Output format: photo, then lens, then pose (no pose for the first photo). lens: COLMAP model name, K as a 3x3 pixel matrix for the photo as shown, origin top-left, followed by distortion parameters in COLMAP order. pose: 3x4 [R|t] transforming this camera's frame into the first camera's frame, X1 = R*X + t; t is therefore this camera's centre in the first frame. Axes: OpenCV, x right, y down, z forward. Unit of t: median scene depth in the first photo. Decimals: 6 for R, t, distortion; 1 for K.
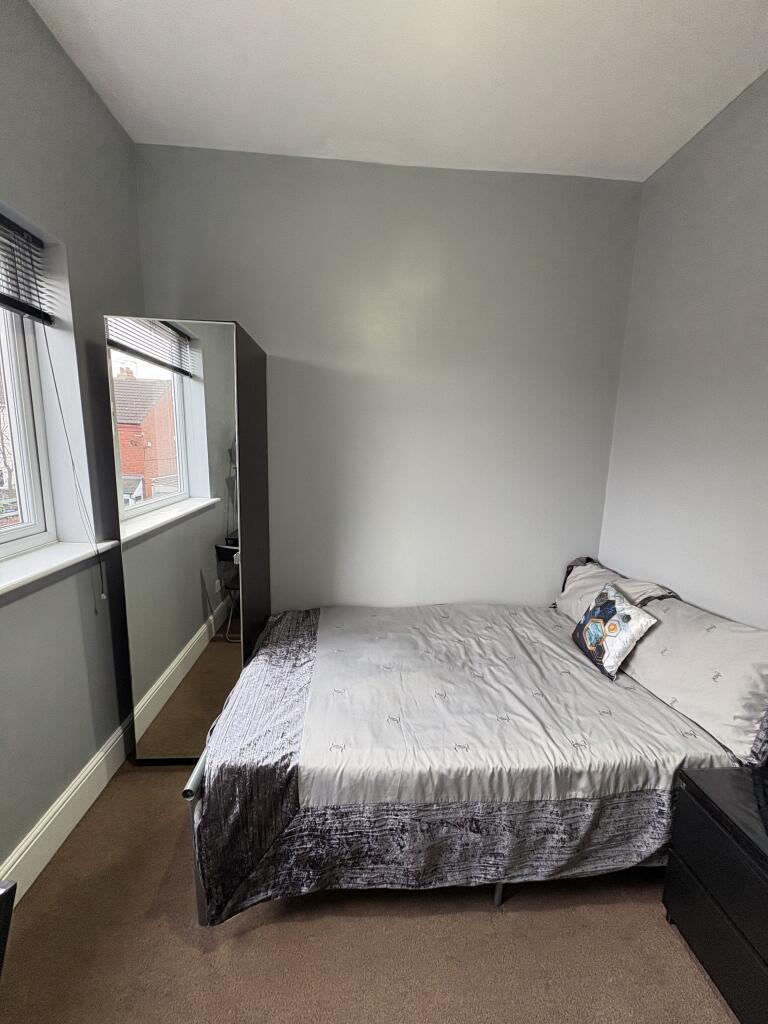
lens RADIAL K [[407.2, 0, 380.6], [0, 407.2, 511.8], [0, 0, 1]] dist [-0.002156, -0.000332]
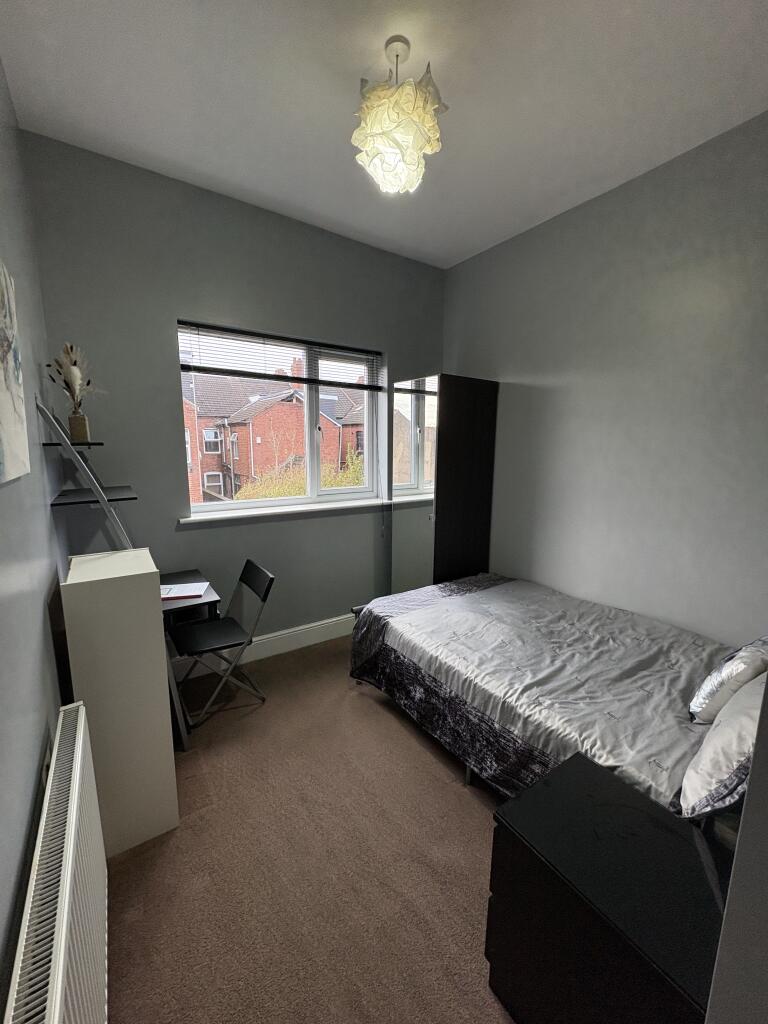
lens RADIAL K [[407.2, 0, 384.6], [0, 407.2, 514.3], [0, 0, 1]] dist [-0.002156, -0.000332]
pose [[0.511440, 0.121801, -0.850643, 0.953966], [-0.132746, 0.989220, 0.061831, 0.025173], [0.849004, 0.081296, 0.522095, -0.012157]]
